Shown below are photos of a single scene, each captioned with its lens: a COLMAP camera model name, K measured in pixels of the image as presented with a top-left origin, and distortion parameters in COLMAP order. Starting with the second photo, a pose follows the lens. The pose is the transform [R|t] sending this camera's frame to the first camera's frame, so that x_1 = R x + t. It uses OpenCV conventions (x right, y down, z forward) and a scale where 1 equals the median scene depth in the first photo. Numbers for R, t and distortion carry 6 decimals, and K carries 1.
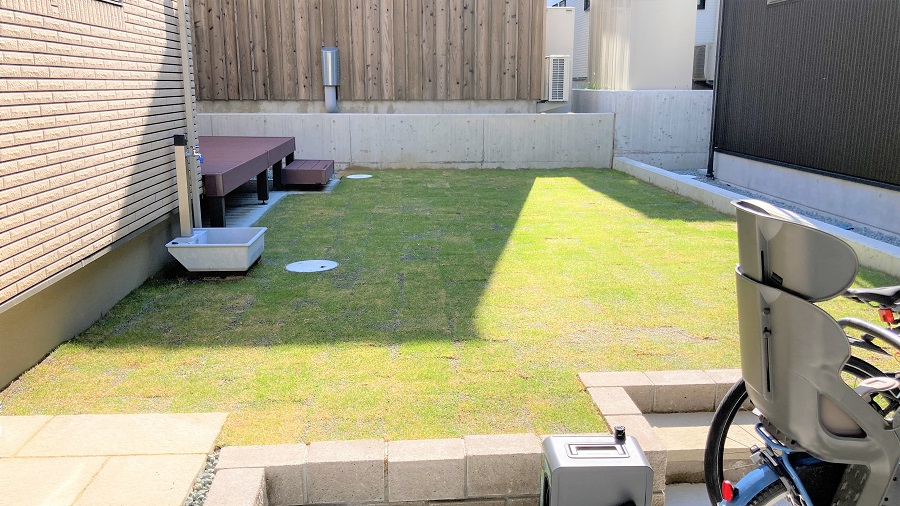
lens RADIAL K [[750.6, 0, 450.0], [0, 750.6, 253.0], [0, 0, 1]] dist [0.001268, -0.001734]
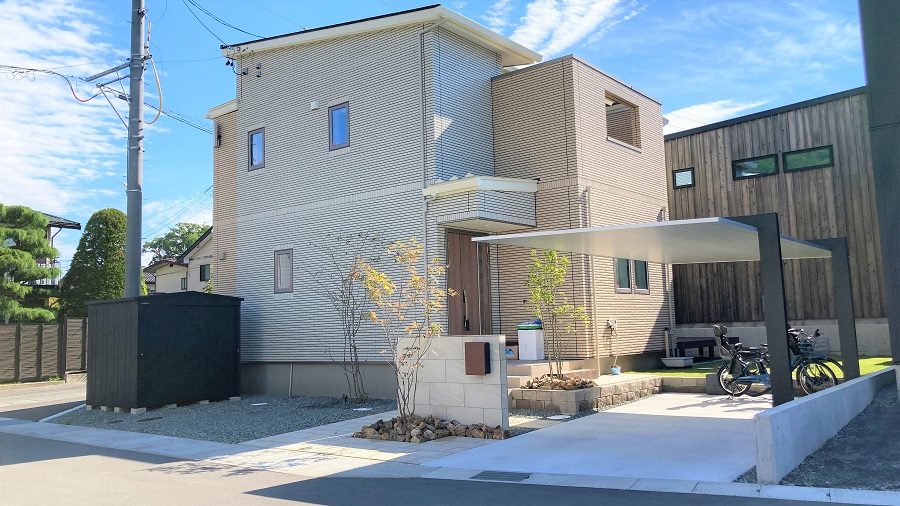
lens RADIAL K [[747.9, 0, 450.0], [0, 747.9, 253.0], [0, 0, 1]] dist [0.005850, 0.004759]
pose [[0.740475, -0.093014, -0.665616, 0.534280], [-0.116449, 0.957642, -0.263367, 0.233951], [0.661919, 0.272527, 0.698278, -0.936077]]
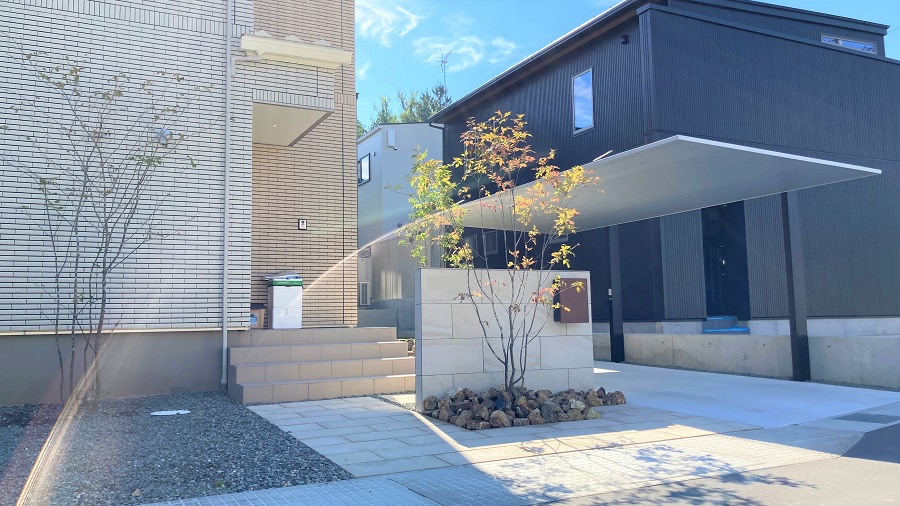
lens RADIAL K [[750.6, 0, 450.0], [0, 750.6, 253.0], [0, 0, 1]] dist [0.001268, -0.001734]
pose [[0.909698, 0.020370, 0.414770, -0.448269], [0.112245, 0.949557, -0.292817, 0.257624], [-0.399813, 0.312931, 0.861524, -0.792269]]
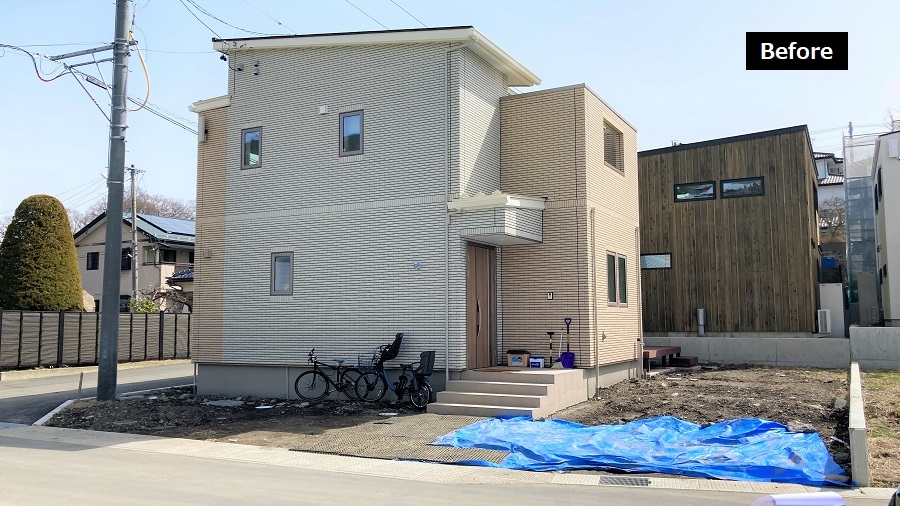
lens RADIAL K [[750.6, 0, 450.0], [0, 750.6, 253.0], [0, 0, 1]] dist [0.001268, -0.001734]
pose [[0.852180, -0.054898, -0.520362, 0.353436], [-0.108610, 0.954263, -0.278541, 0.254644], [0.511853, 0.293884, 0.807241, -1.149487]]
